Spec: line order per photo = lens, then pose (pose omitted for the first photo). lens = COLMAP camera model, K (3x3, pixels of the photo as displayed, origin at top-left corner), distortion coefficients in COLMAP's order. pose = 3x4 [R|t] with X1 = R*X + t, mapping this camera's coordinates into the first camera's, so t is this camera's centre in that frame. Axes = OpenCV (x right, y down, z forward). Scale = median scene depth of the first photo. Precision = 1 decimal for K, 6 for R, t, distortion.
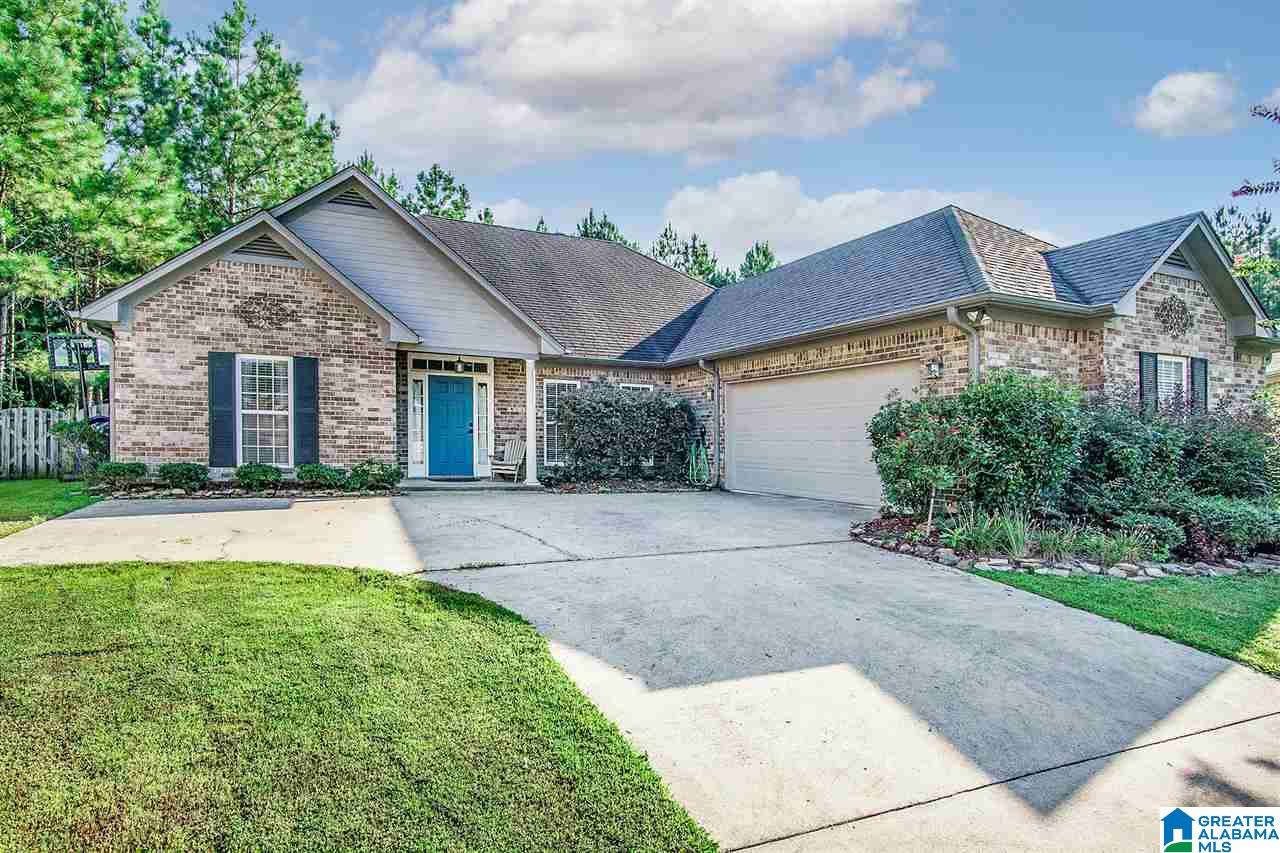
lens RADIAL K [[708.5, 0, 645.4], [0, 708.5, 413.4], [0, 0, 1]] dist [-0.018498, 0.003075]
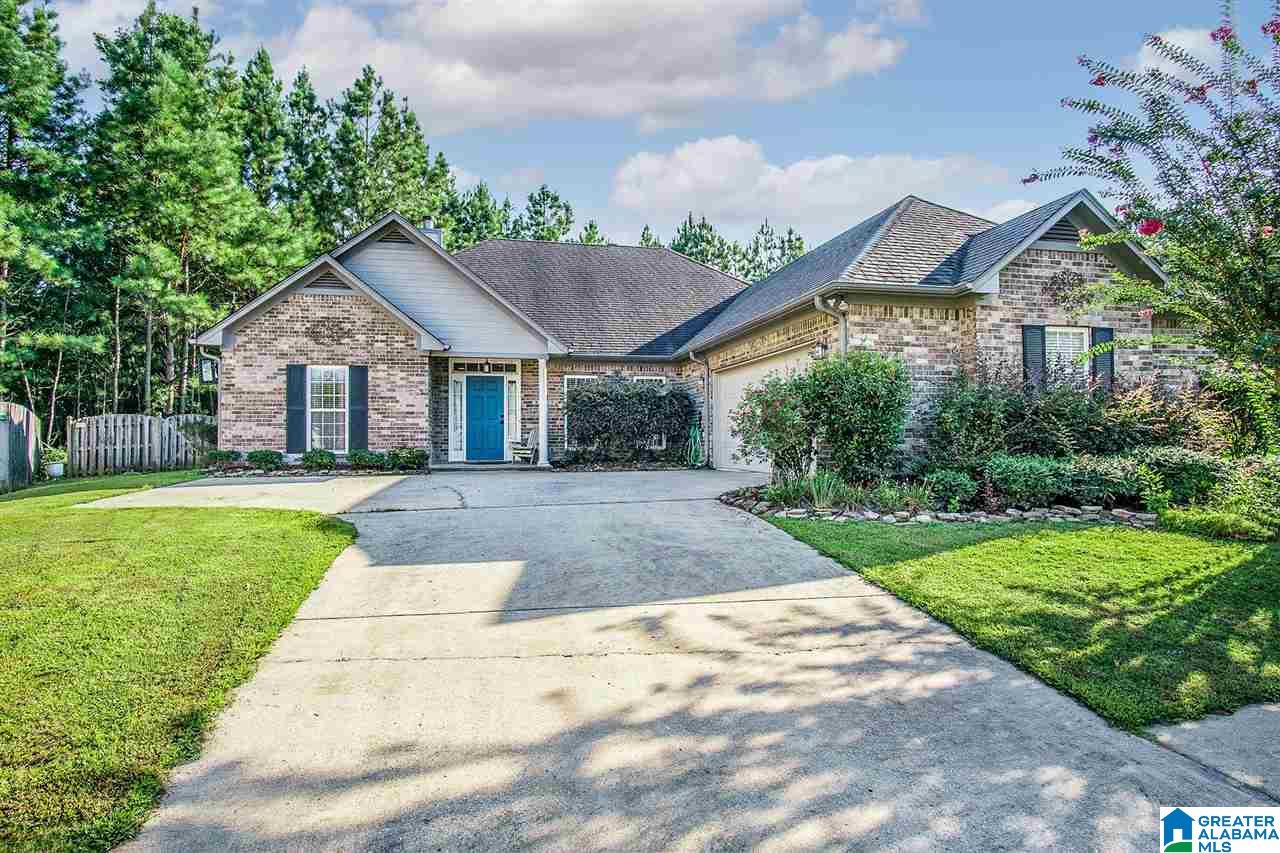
lens RADIAL K [[706.6, 0, 639.7], [0, 706.6, 382.0], [0, 0, 1]] dist [-0.018698, -0.000053]
pose [[0.976985, -0.039955, -0.209533, 0.261044], [0.031544, 0.998563, -0.043331, 0.019286], [0.210964, 0.035724, 0.976841, -0.116474]]
